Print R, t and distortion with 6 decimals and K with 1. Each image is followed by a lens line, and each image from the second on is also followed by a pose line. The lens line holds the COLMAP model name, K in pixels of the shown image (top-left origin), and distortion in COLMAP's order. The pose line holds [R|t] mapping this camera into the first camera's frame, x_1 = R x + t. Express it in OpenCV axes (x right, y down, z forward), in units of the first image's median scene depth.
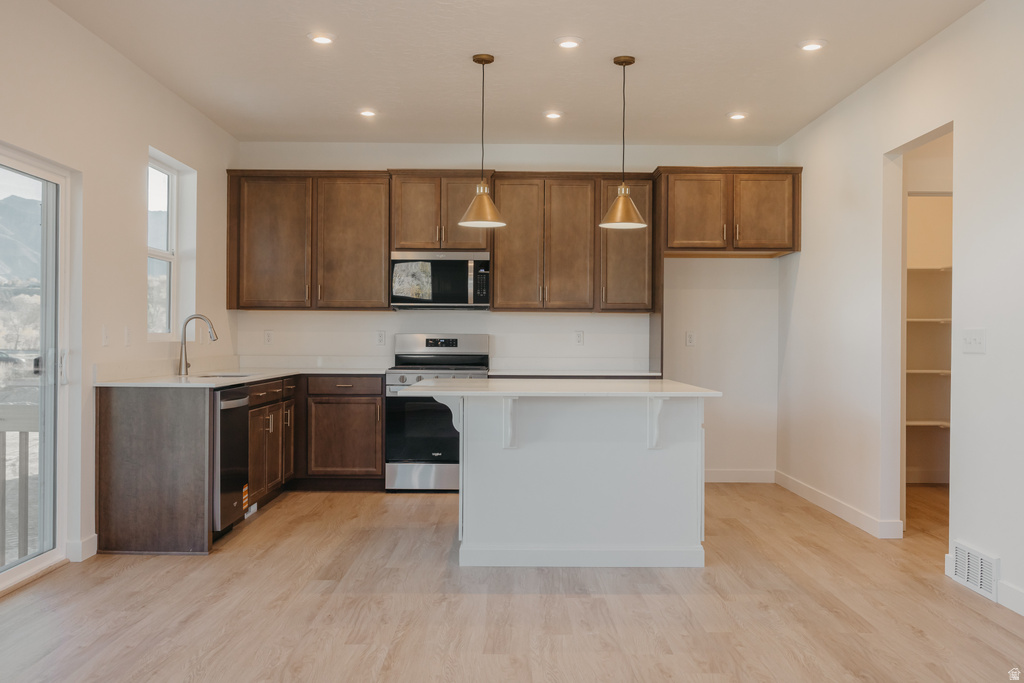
lens RADIAL K [[931.2, 0, 472.9], [0, 931.2, 340.3], [0, 0, 1]] dist [-0.007082, 0.000000]
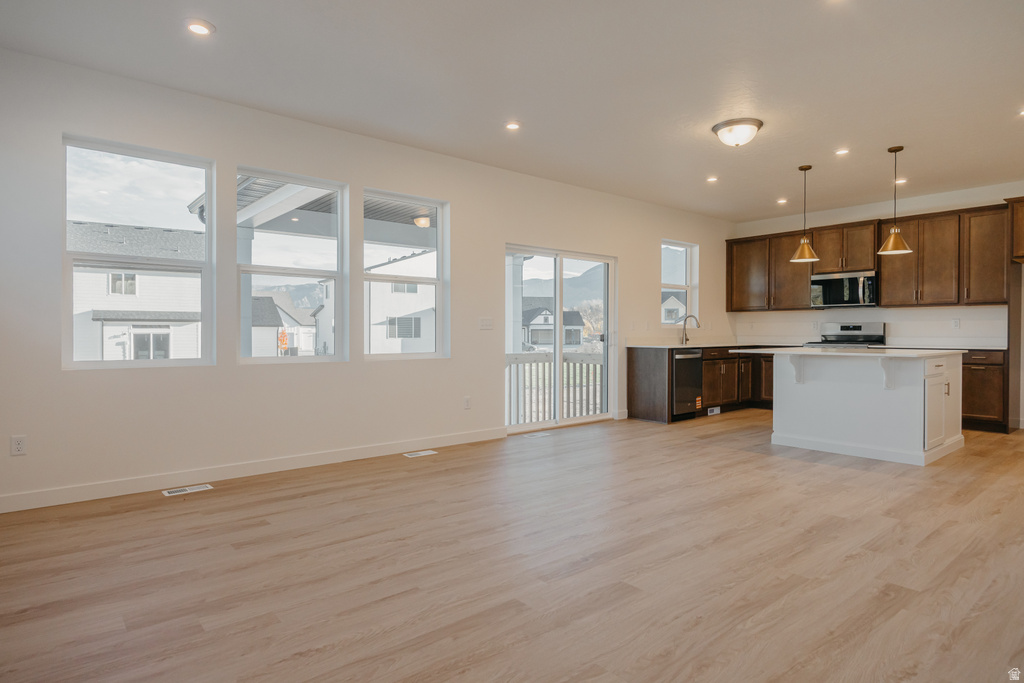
lens RADIAL K [[560.6, 0, 518.3], [0, 560.6, 338.5], [0, 0, 1]] dist [-0.006115, 0.000785]
pose [[0.649285, 0.002541, -0.760541, 0.364069], [0.004270, 0.999966, 0.006986, 0.012393], [0.760533, -0.007784, 0.649252, -0.094433]]
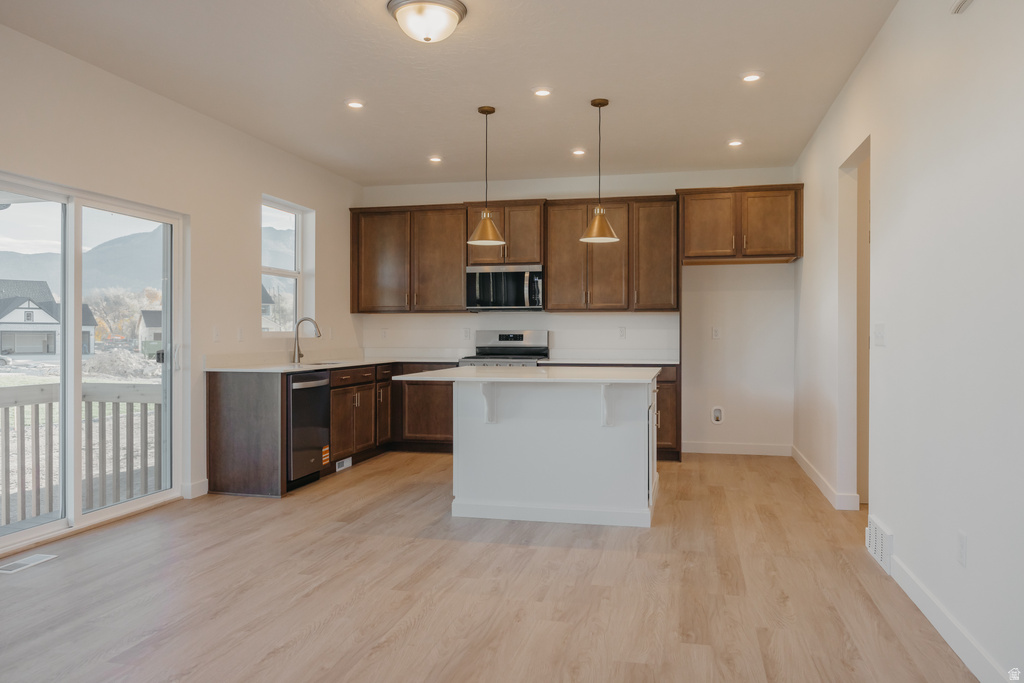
lens RADIAL K [[717.6, 0, 505.2], [0, 717.6, 336.1], [0, 0, 1]] dist [-0.010510, 0.000302]
pose [[0.974653, -0.005726, -0.223649, 0.191452], [0.006179, 0.999980, 0.001323, -0.000636], [0.223637, -0.002671, 0.974669, 0.052424]]
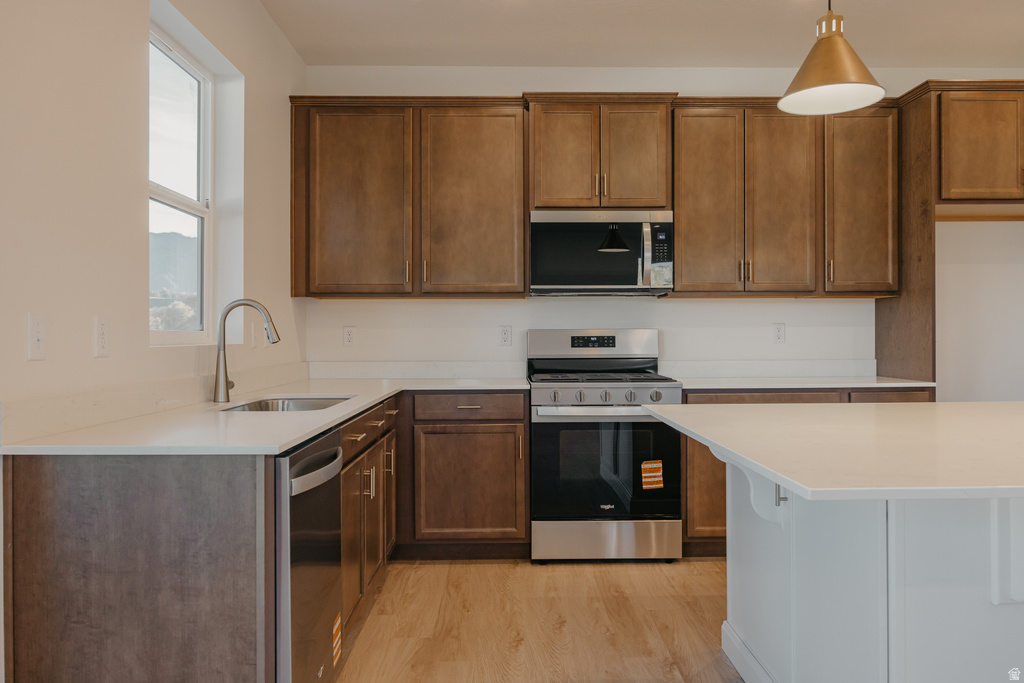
lens RADIAL K [[717.6, 0, 491.9], [0, 717.6, 335.1], [0, 0, 1]] dist [-0.010510, 0.000302]
pose [[0.999627, -0.009335, 0.025653, -0.136256], [0.009393, 0.999954, -0.002136, -0.001975], [-0.025632, 0.002376, 0.999669, 0.486855]]
